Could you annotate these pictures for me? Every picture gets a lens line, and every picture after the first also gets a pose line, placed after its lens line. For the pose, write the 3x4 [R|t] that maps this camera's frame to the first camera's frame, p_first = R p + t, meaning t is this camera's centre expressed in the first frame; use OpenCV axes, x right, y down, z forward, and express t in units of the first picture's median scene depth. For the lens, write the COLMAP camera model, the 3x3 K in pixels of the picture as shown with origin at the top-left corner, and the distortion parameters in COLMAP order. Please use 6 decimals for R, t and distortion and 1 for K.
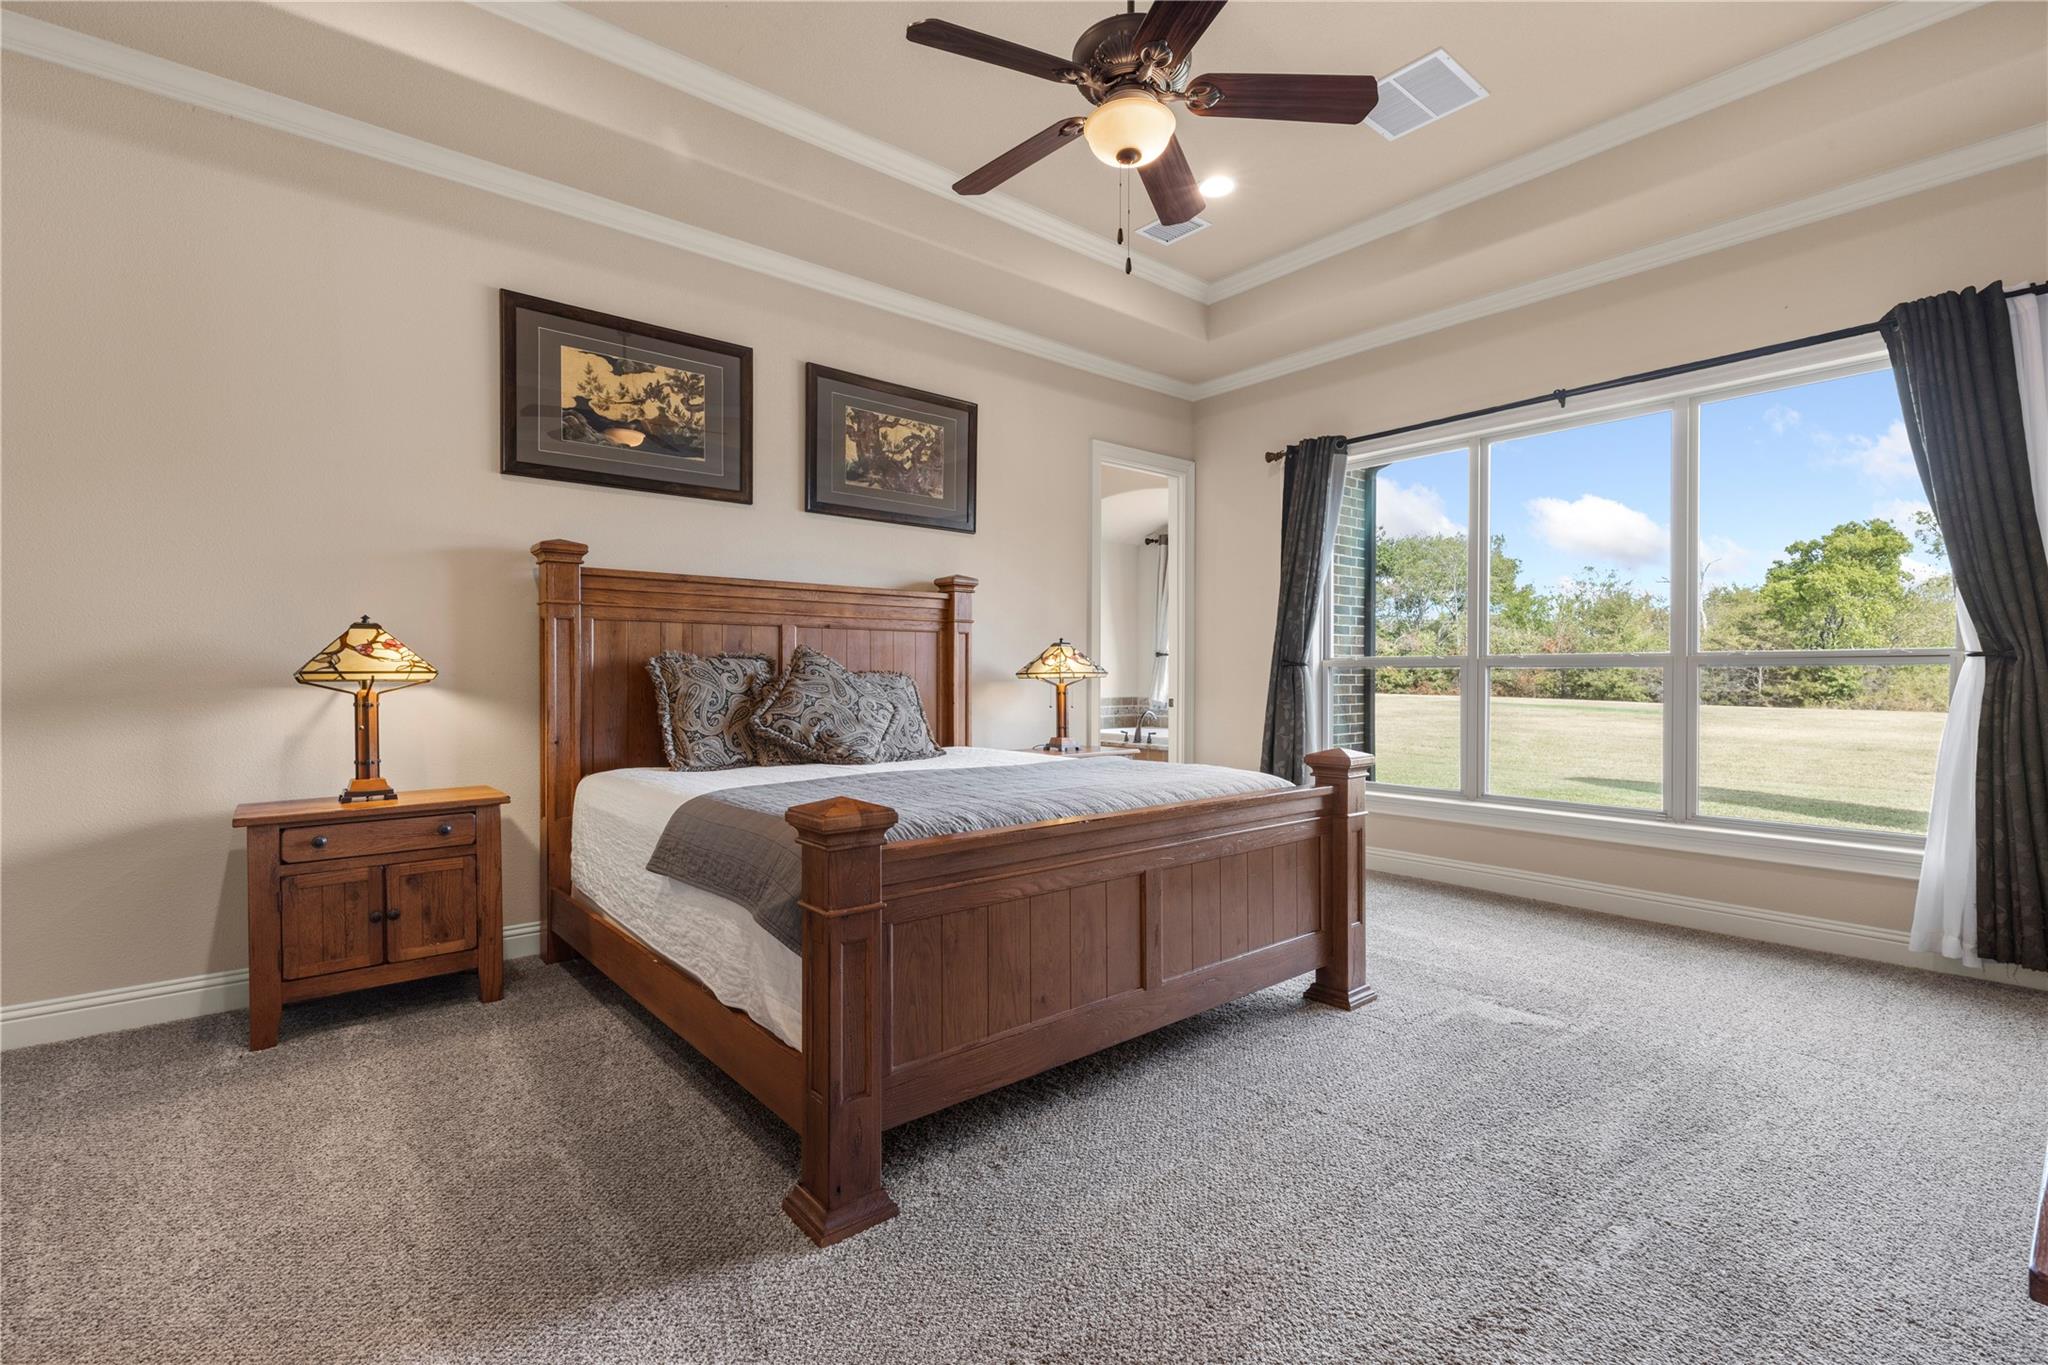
lens RADIAL K [[919.1, 0, 1023.6], [0, 919.1, 678.2], [0, 0, 1]] dist [0.002913, 0.000186]
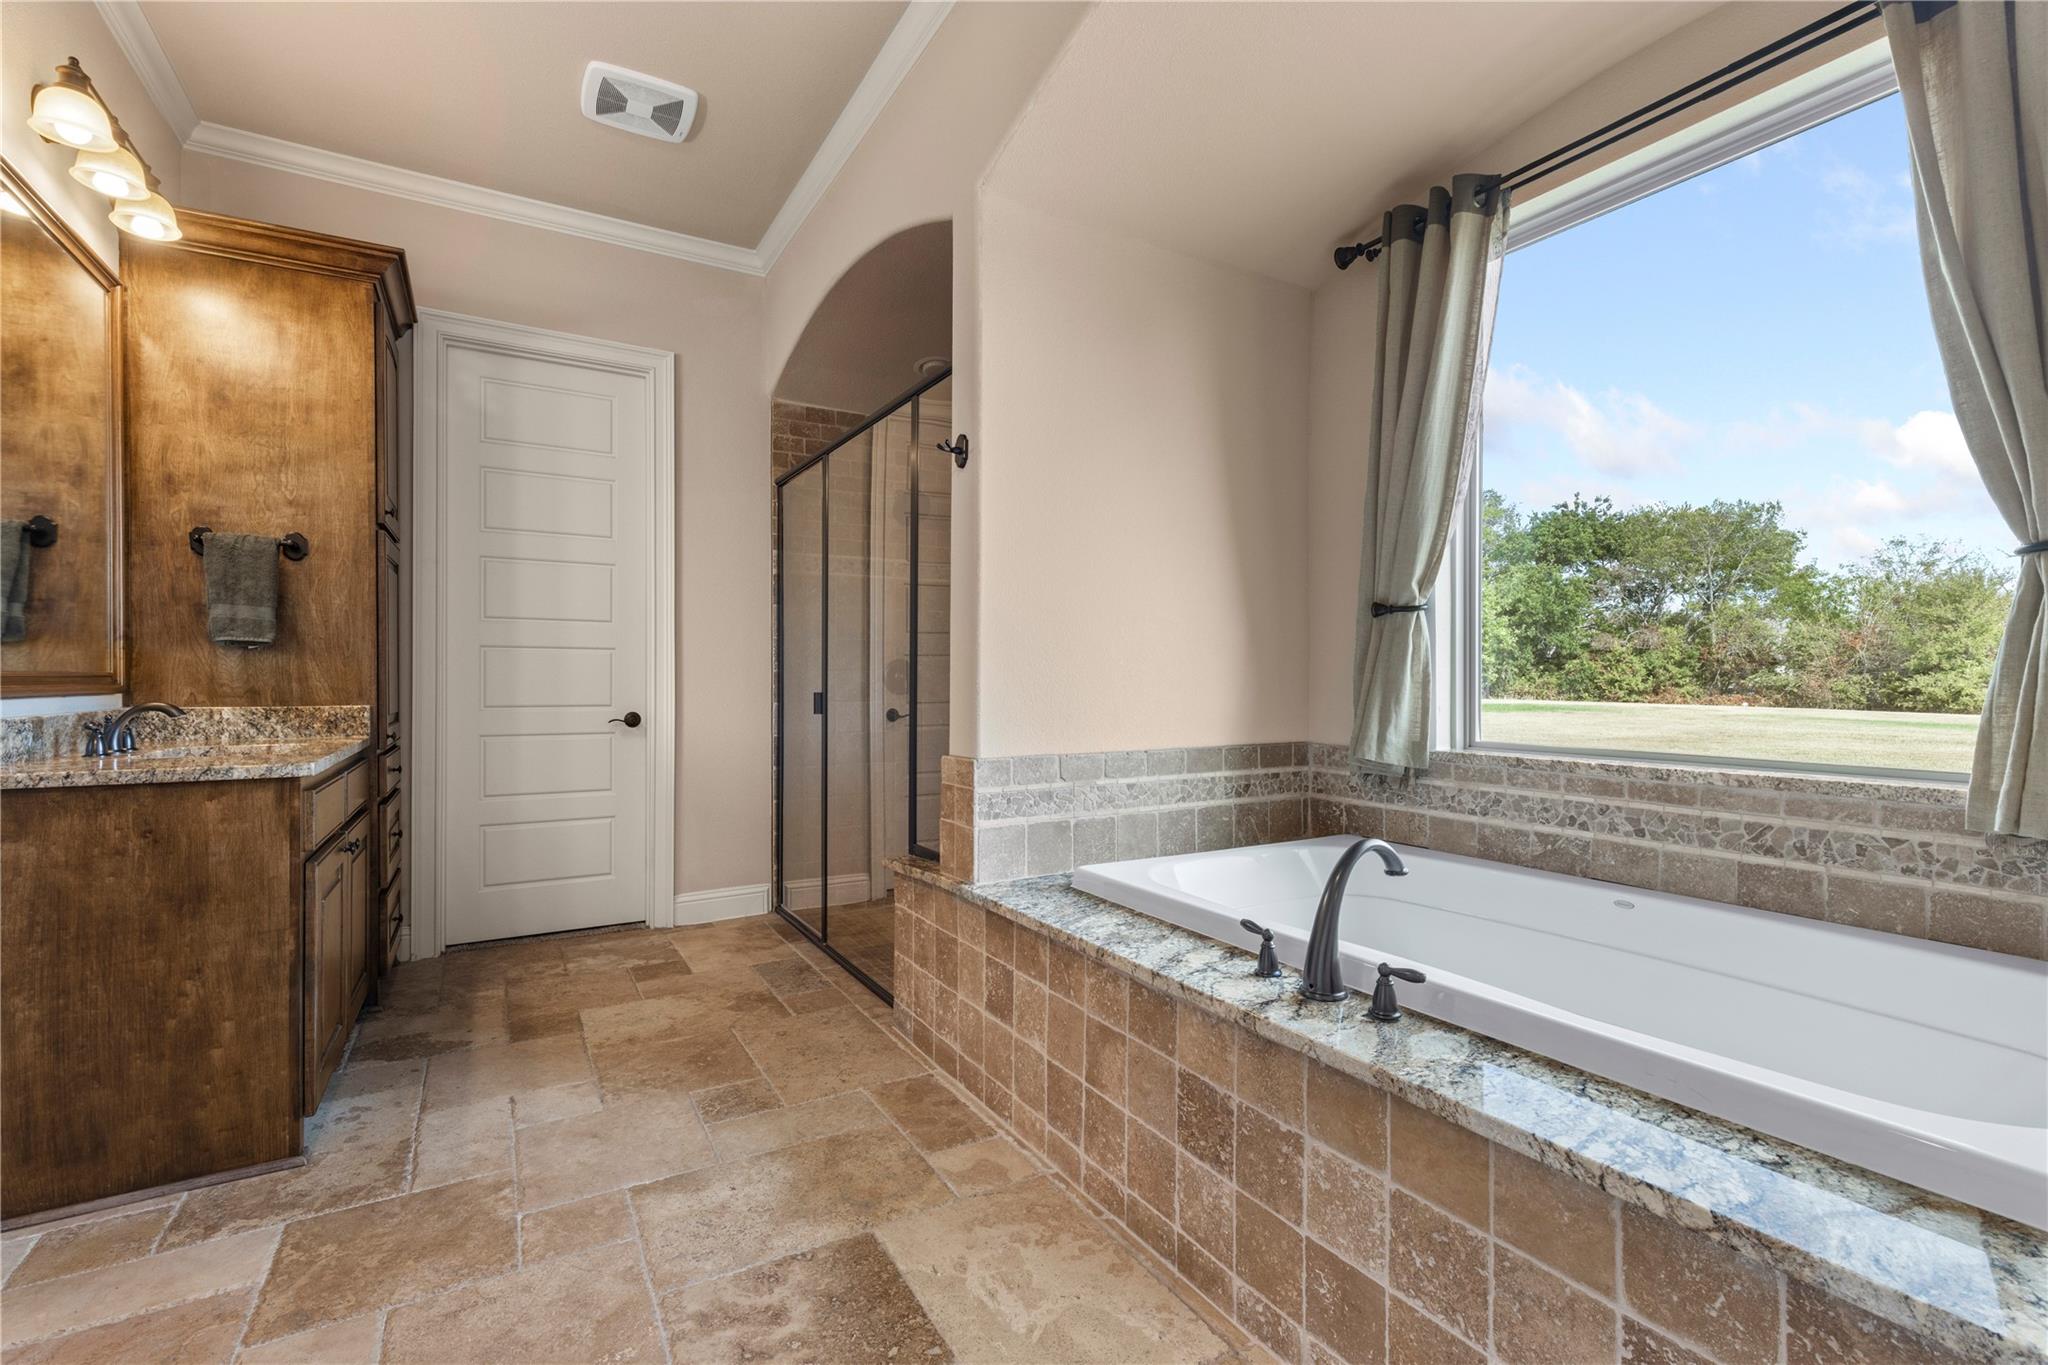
lens RADIAL K [[919.1, 0, 1021.2], [0, 919.1, 684.7], [0, 0, 1]] dist [0.002913, 0.000186]
pose [[0.985811, 0.001973, -0.167846, 0.097907], [-0.001448, 0.999994, 0.003248, -0.001418], [0.167851, -0.002959, 0.985808, 0.829640]]
